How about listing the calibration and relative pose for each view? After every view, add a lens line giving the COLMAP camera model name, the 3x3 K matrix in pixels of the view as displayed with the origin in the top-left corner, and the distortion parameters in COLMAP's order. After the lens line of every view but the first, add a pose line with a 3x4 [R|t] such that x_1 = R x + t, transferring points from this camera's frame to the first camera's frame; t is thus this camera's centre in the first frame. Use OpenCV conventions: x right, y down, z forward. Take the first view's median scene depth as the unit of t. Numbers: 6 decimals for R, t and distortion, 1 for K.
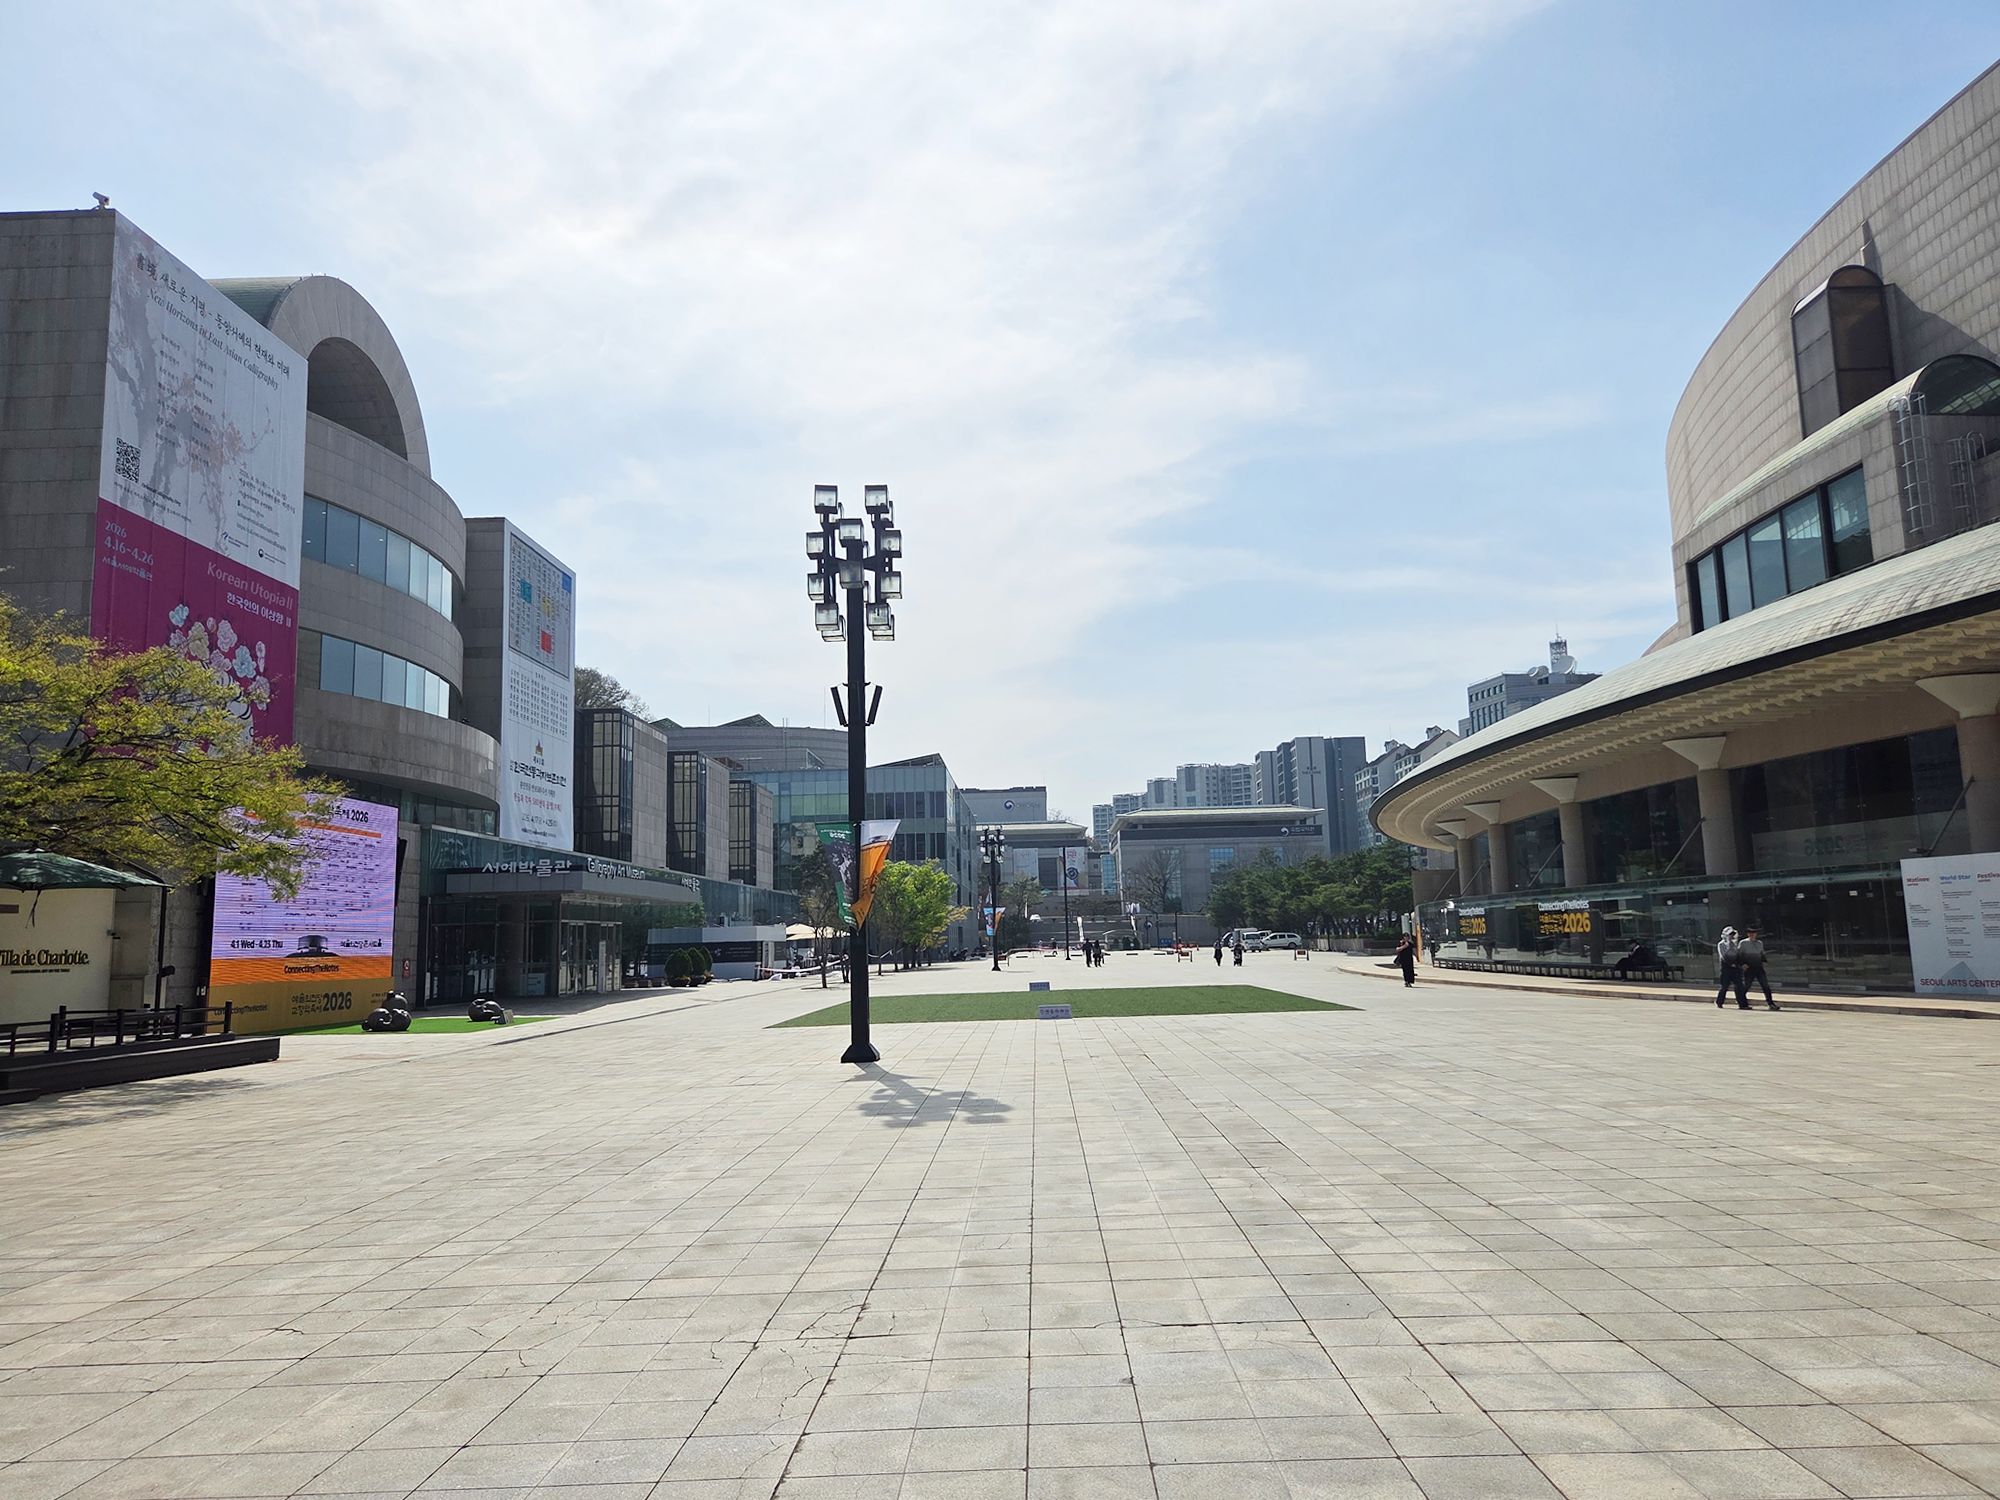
lens RADIAL K [[1380.1, 0, 1003.9], [0, 1380.1, 755.8], [0, 0, 1]] dist [0.079257, -0.067313]
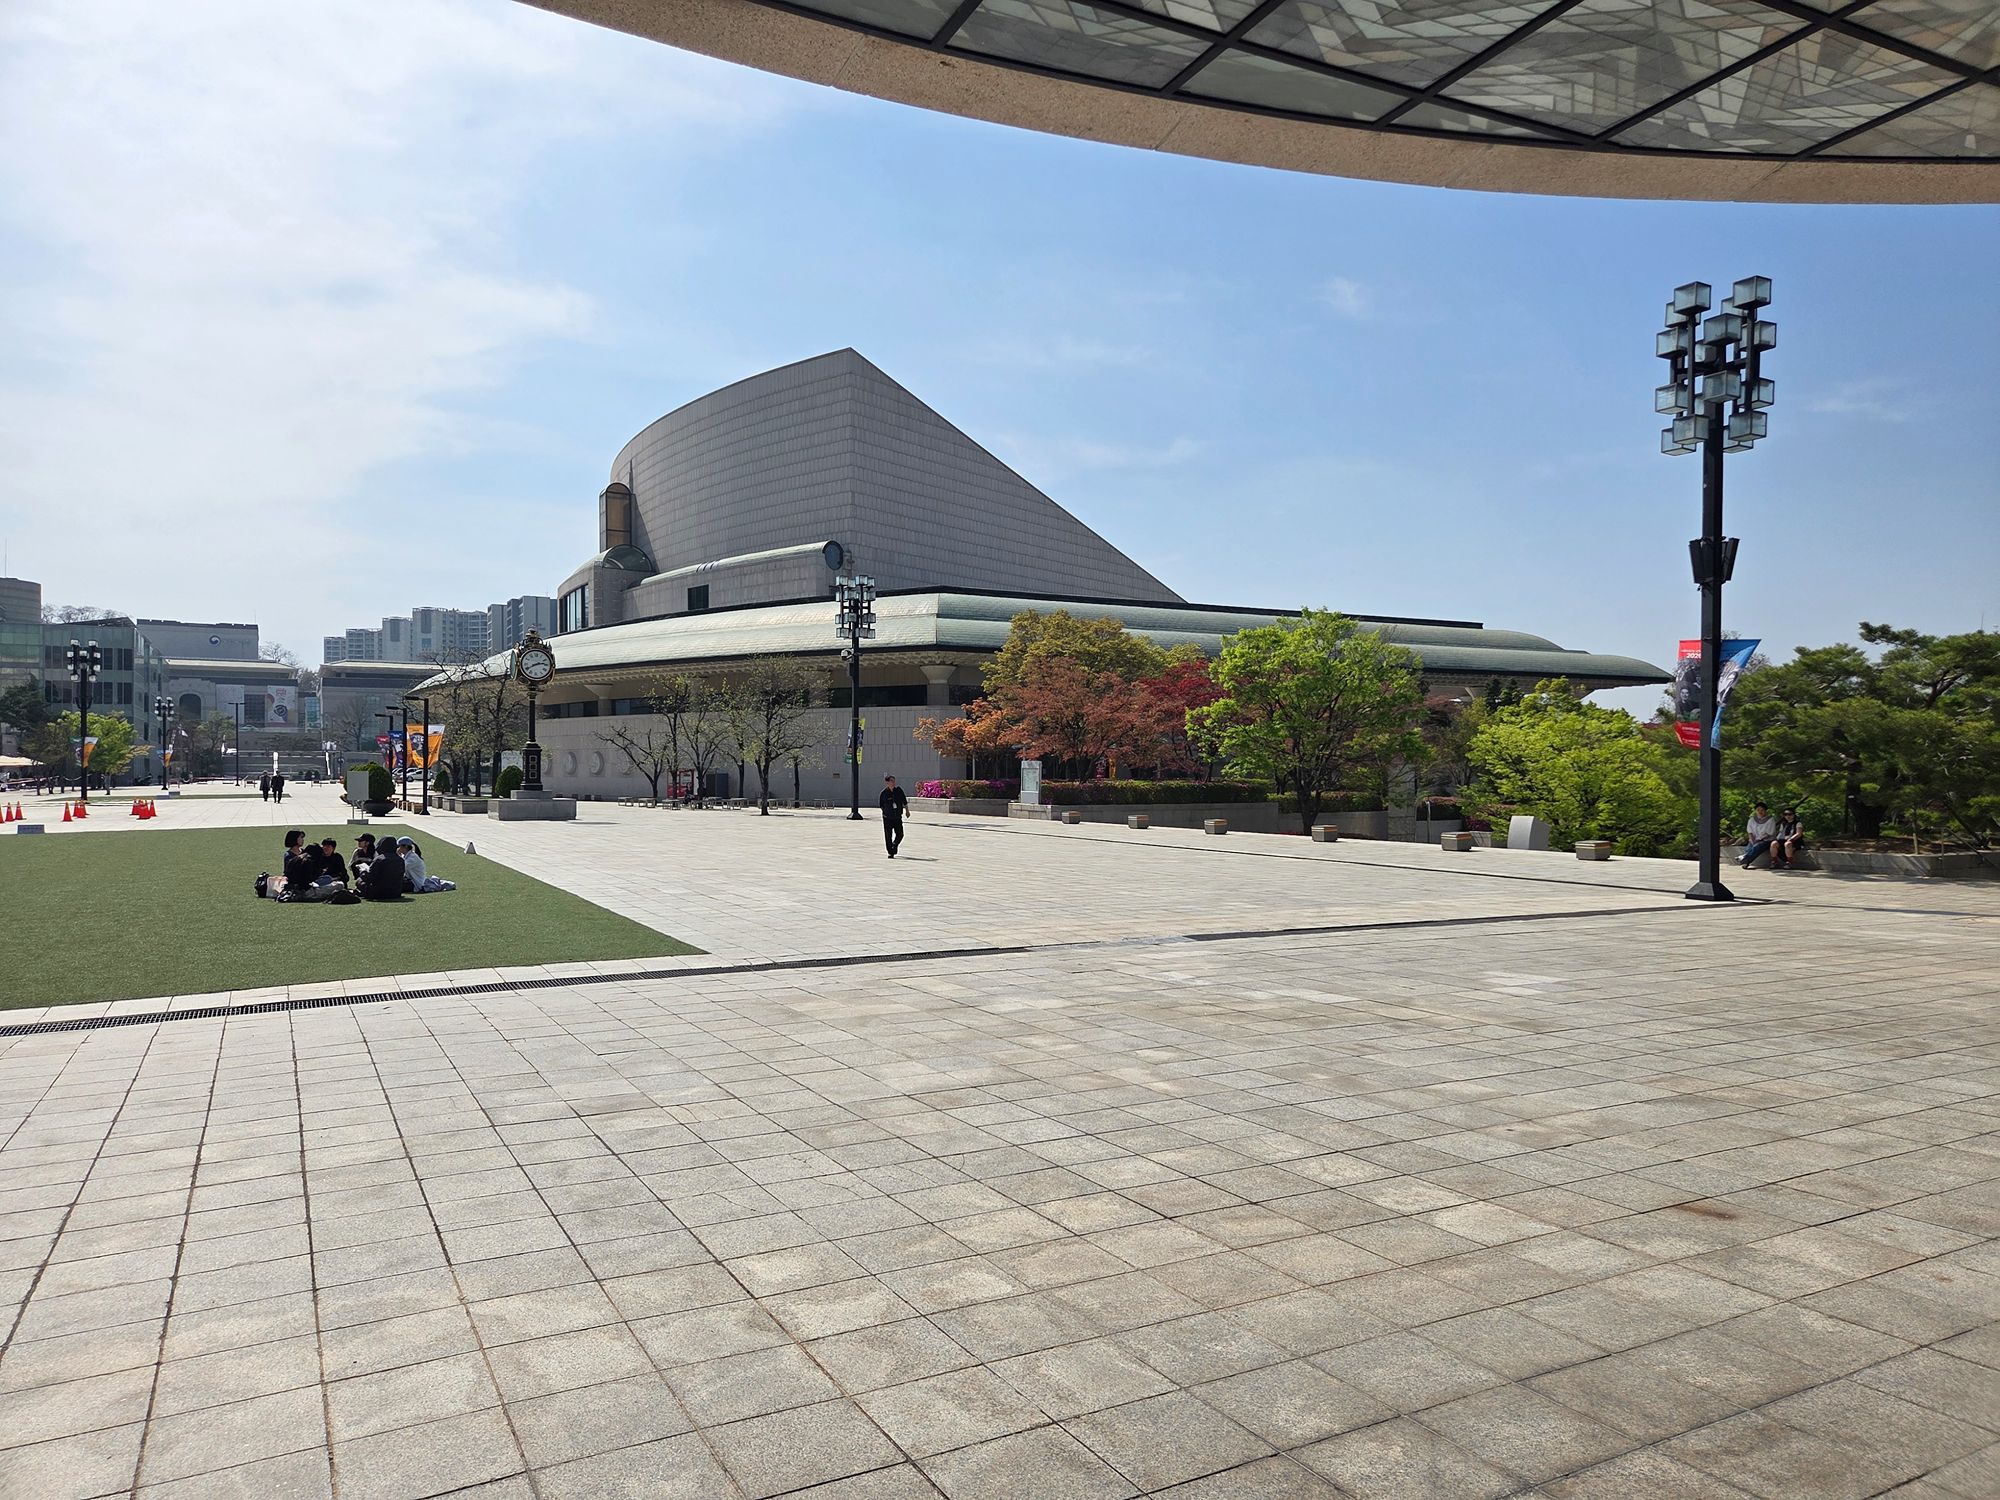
lens RADIAL K [[1335.6, 0, 1022.6], [0, 1335.6, 768.1], [0, 0, 1]] dist [0.065859, -0.054832]
pose [[0.861461, 0.025367, 0.507189, 0.094048], [-0.088462, 0.990977, 0.100690, -0.206127], [-0.500059, -0.131607, 0.855933, -1.502250]]
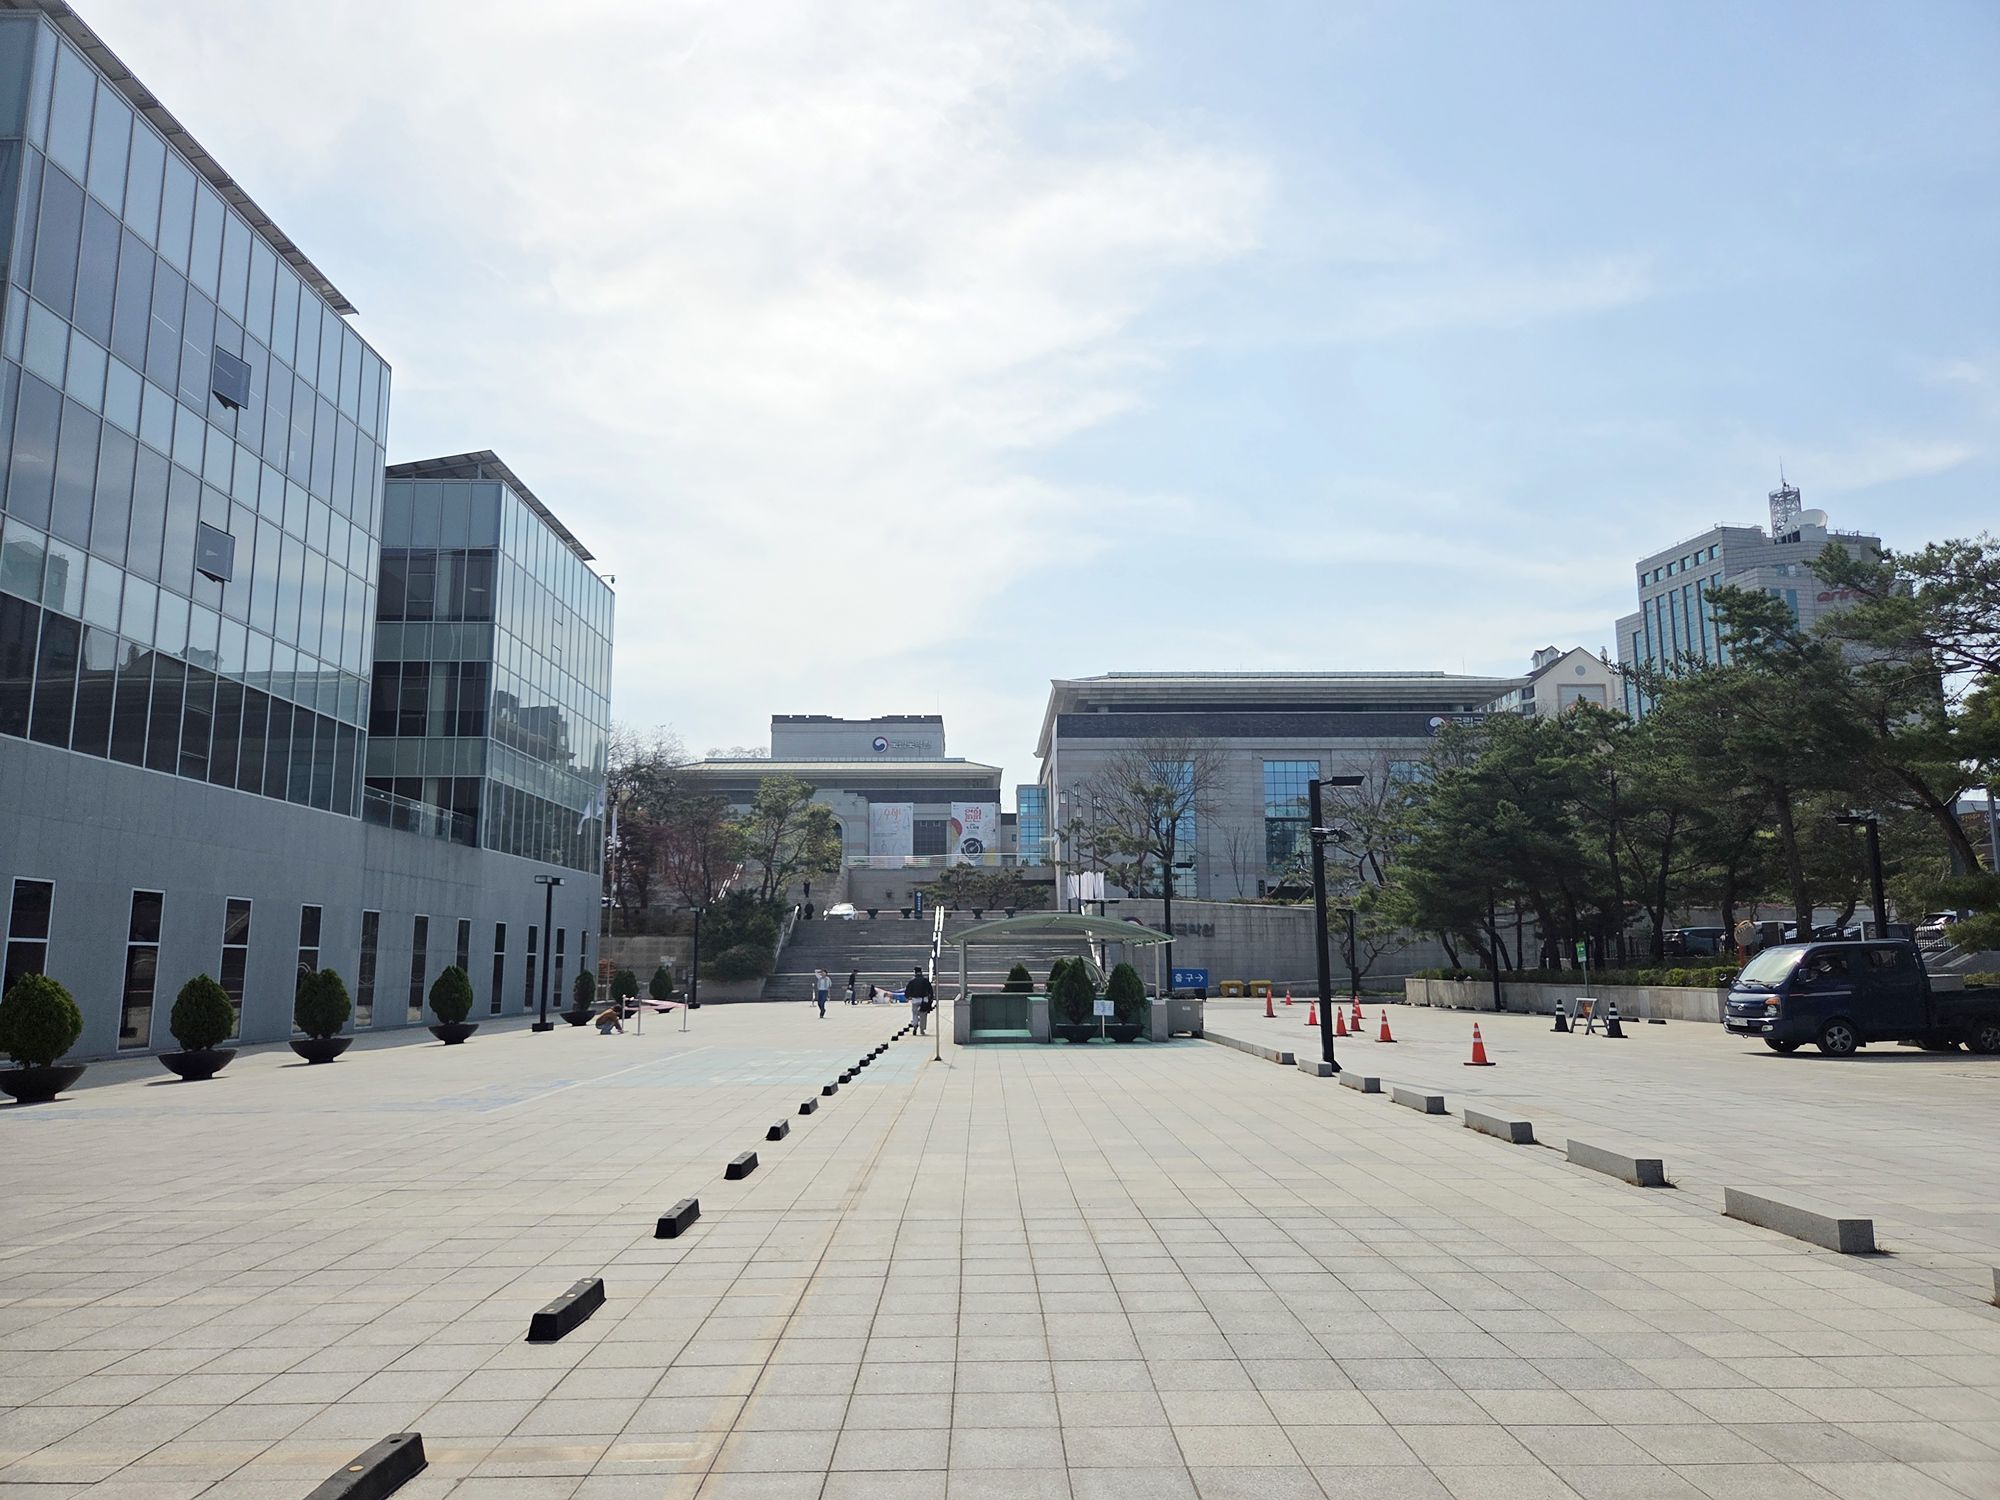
lens RADIAL K [[1335.6, 0, 1022.6], [0, 1335.6, 768.1], [0, 0, 1]] dist [0.065859, -0.054832]
pose [[0.998091, 0.030142, 0.053901, 0.288369], [-0.029438, 0.999471, -0.013803, 0.431426], [-0.054289, 0.012190, 0.998451, 3.295678]]
